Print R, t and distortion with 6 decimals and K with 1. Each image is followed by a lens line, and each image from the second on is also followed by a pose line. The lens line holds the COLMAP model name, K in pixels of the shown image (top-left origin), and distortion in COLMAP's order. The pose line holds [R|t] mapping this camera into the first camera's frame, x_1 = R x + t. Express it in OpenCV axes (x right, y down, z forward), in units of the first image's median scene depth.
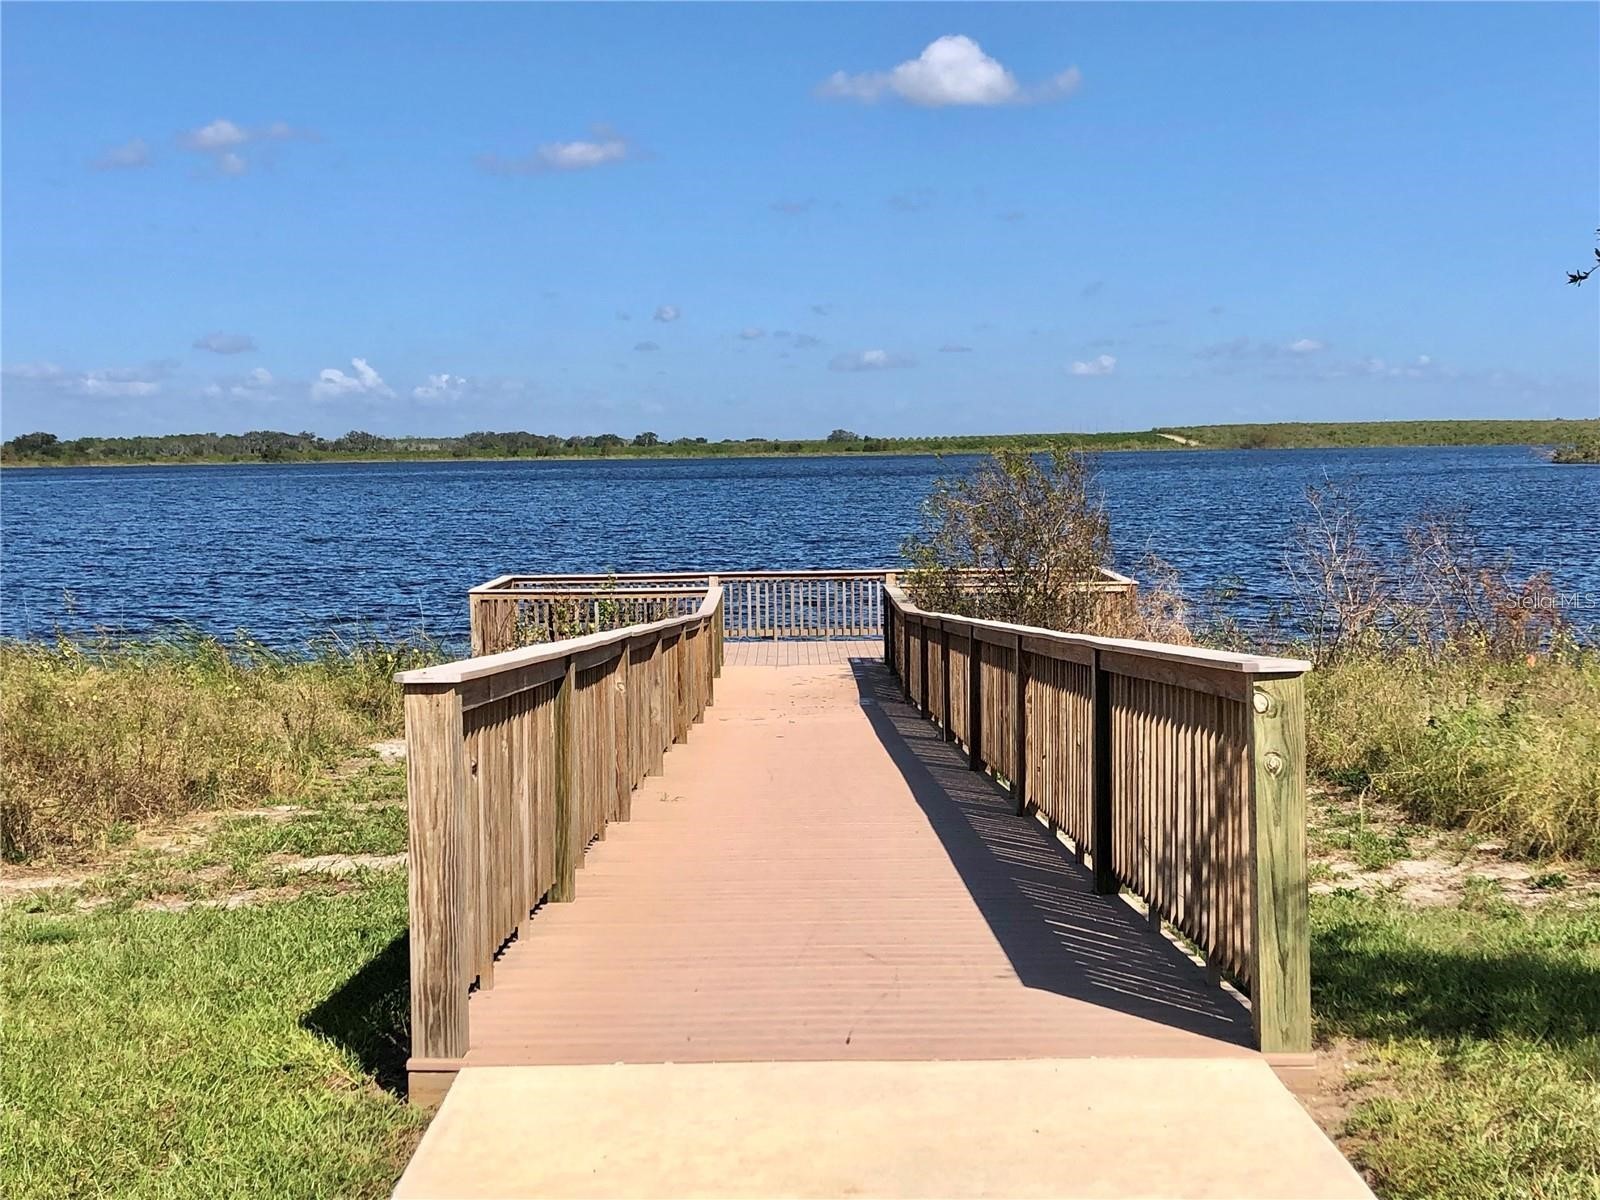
lens RADIAL K [[2176.6, 0, 820.2], [0, 2176.6, 592.5], [0, 0, 1]] dist [0.252013, -1.253353]
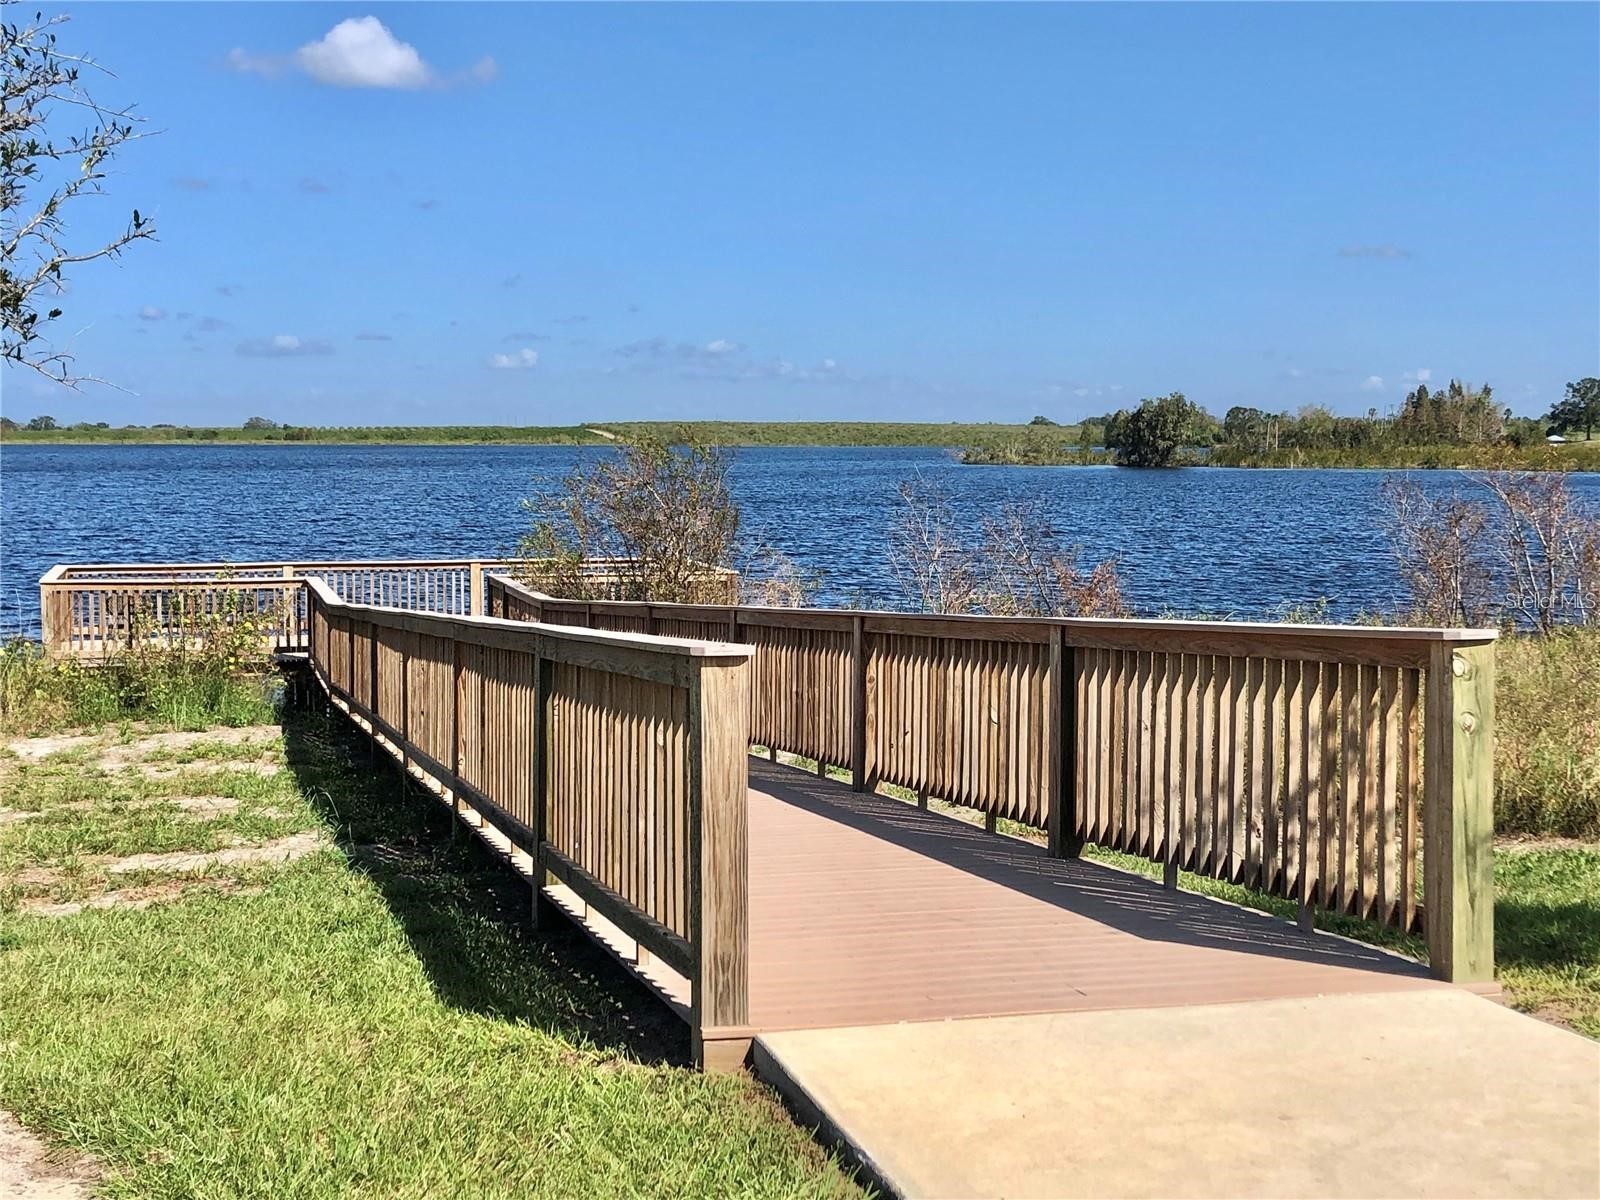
lens RADIAL K [[2176.6, 0, 820.2], [0, 2176.6, 592.5], [0, 0, 1]] dist [0.252013, -1.253353]
pose [[0.966608, -0.002103, 0.256253, -0.390361], [0.001386, 0.999995, 0.002978, 0.008851], [-0.256258, -0.002523, 0.966605, 0.012801]]
